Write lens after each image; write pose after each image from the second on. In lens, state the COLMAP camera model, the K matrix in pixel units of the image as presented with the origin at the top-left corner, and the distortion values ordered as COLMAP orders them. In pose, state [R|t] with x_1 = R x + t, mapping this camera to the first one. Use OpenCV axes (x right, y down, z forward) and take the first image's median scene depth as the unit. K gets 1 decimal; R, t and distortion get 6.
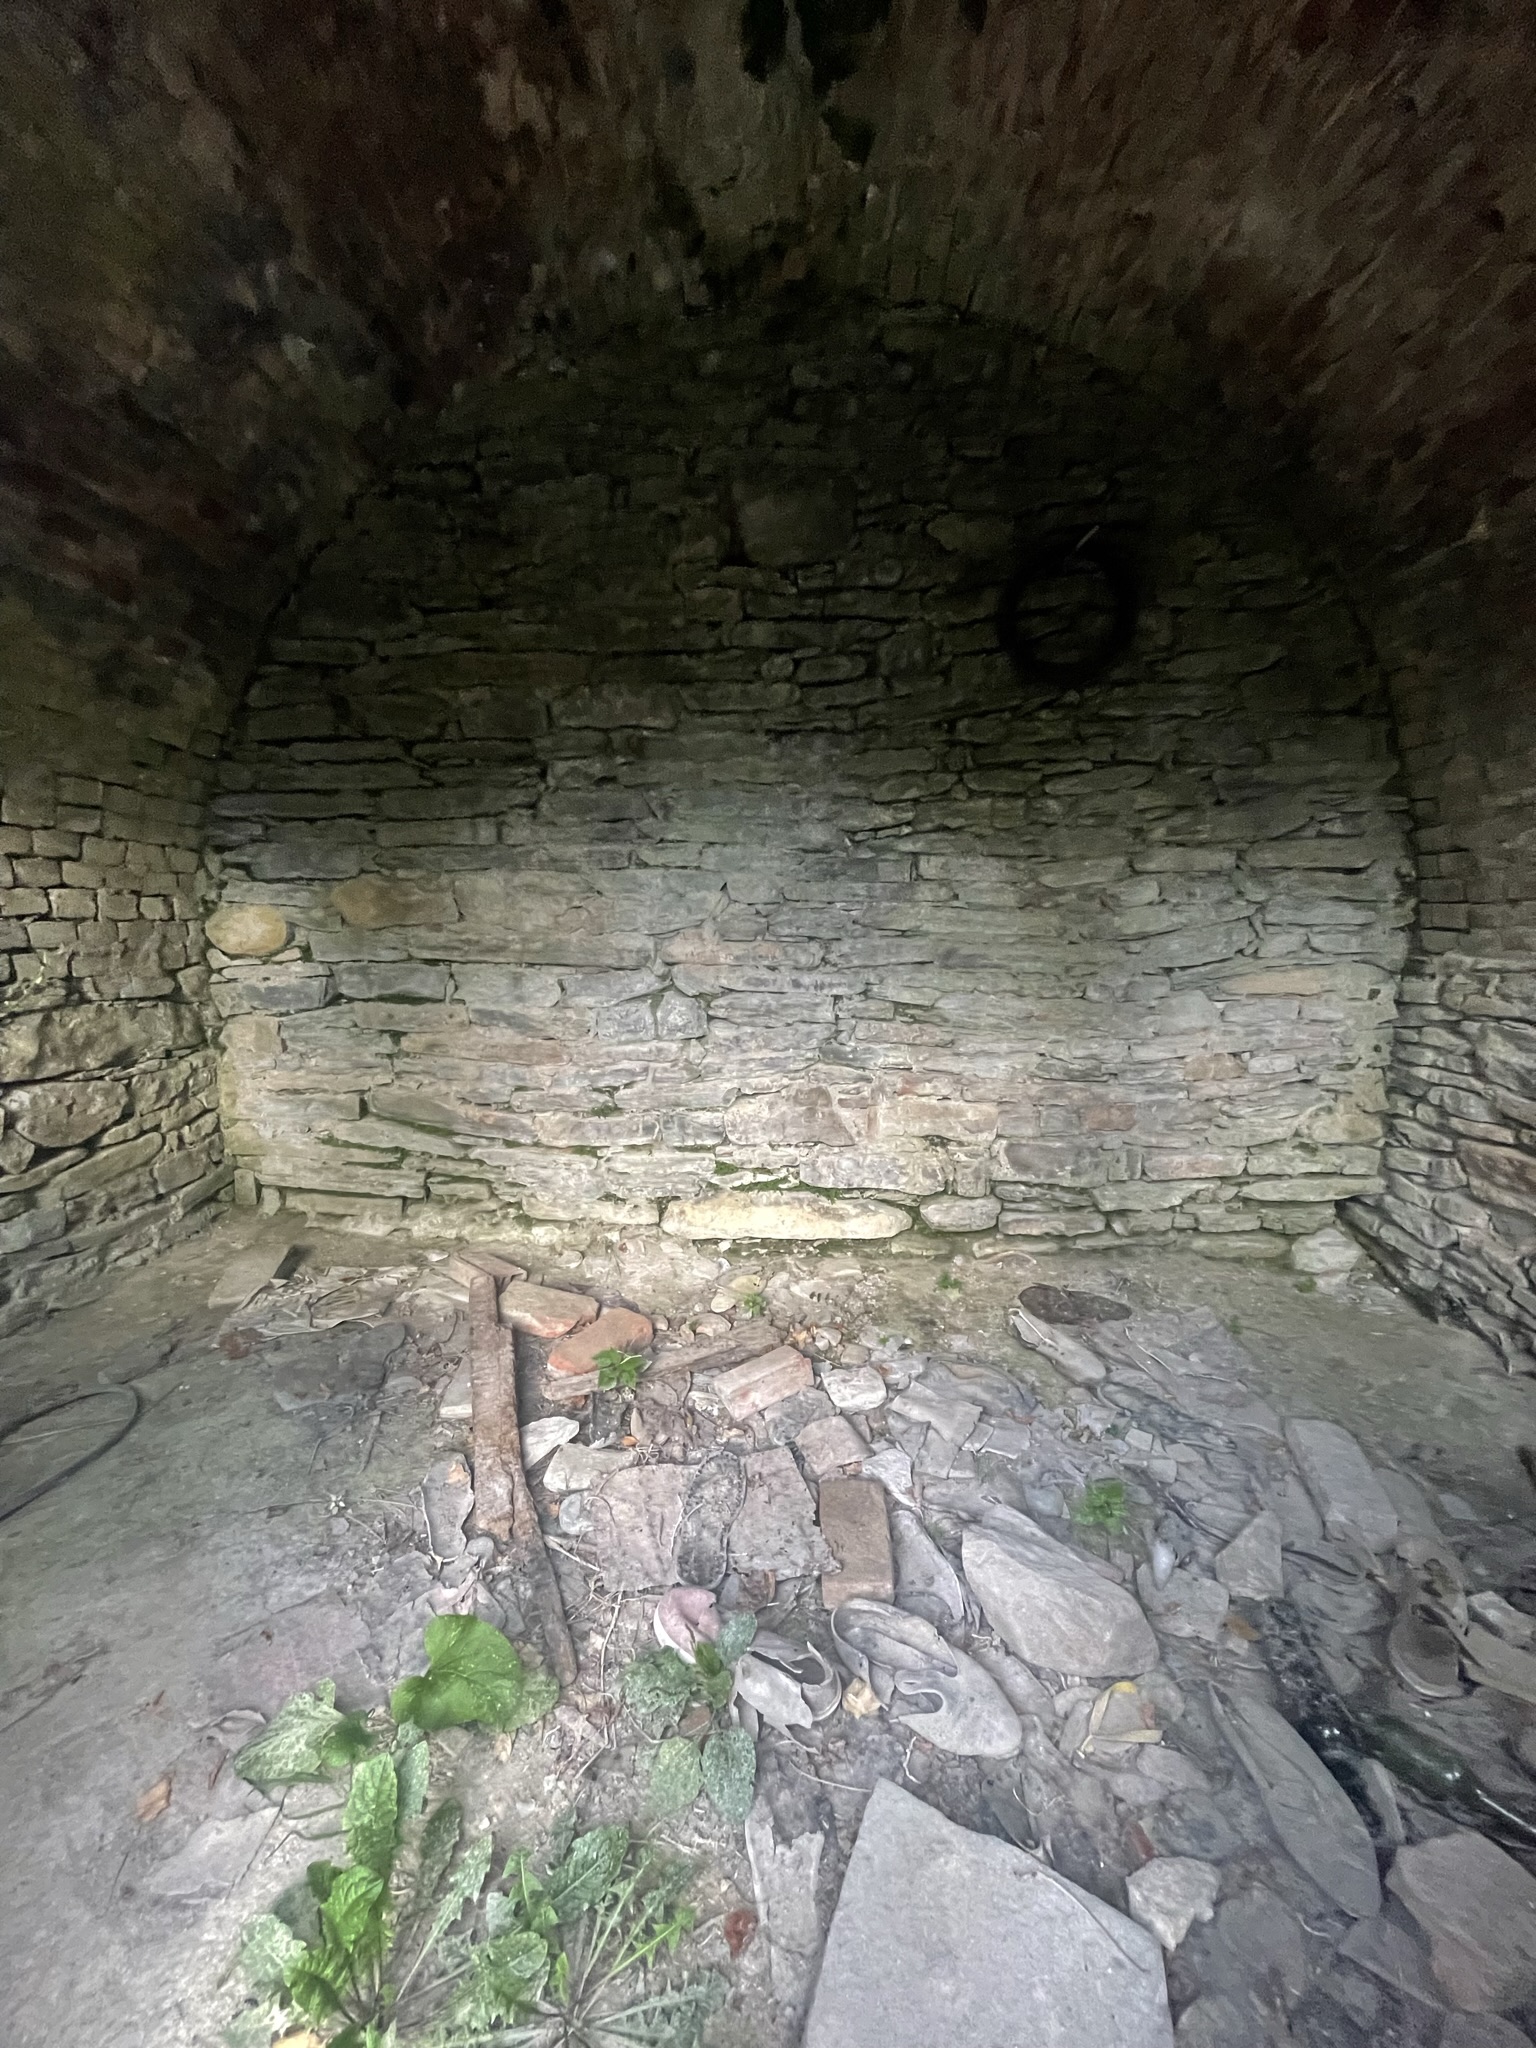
lens RADIAL K [[816.0, 0, 769.5], [0, 816.0, 1018.8], [0, 0, 1]] dist [-0.002257, 0.000206]
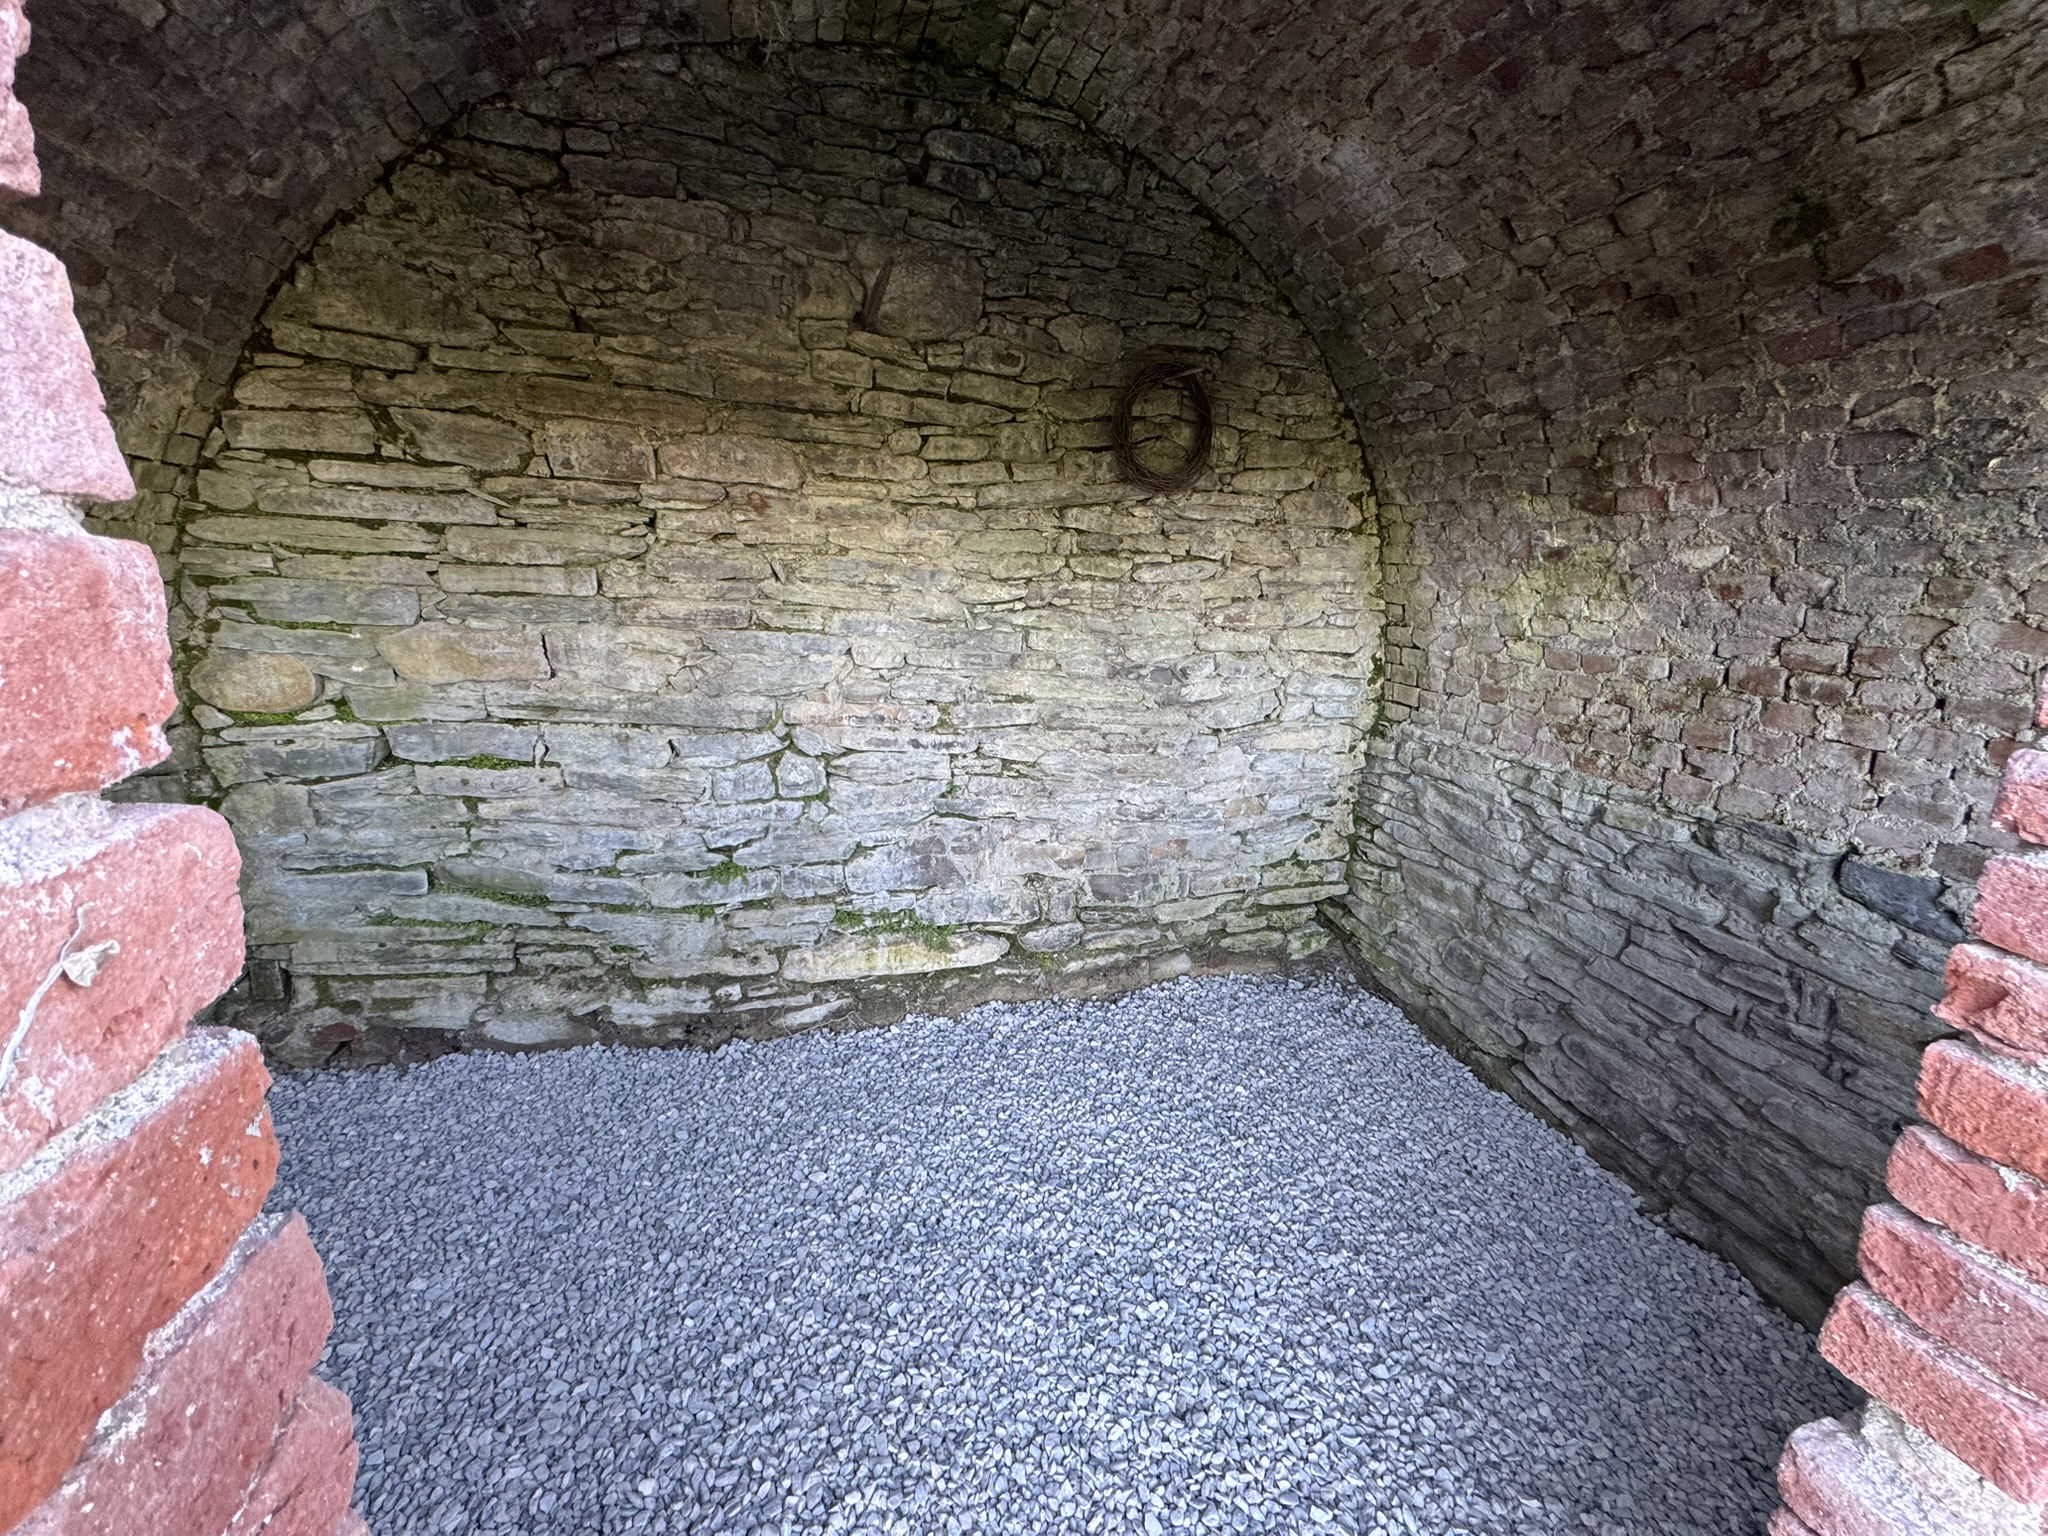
lens RADIAL K [[827.1, 0, 1026.9], [0, 827.1, 772.4], [0, 0, 1]] dist [-0.004824, 0.000469]
pose [[0.937504, -0.024013, 0.347145, -0.208979], [-0.017140, 0.993218, 0.114994, -0.133689], [-0.347552, -0.113757, 0.930734, -0.060611]]
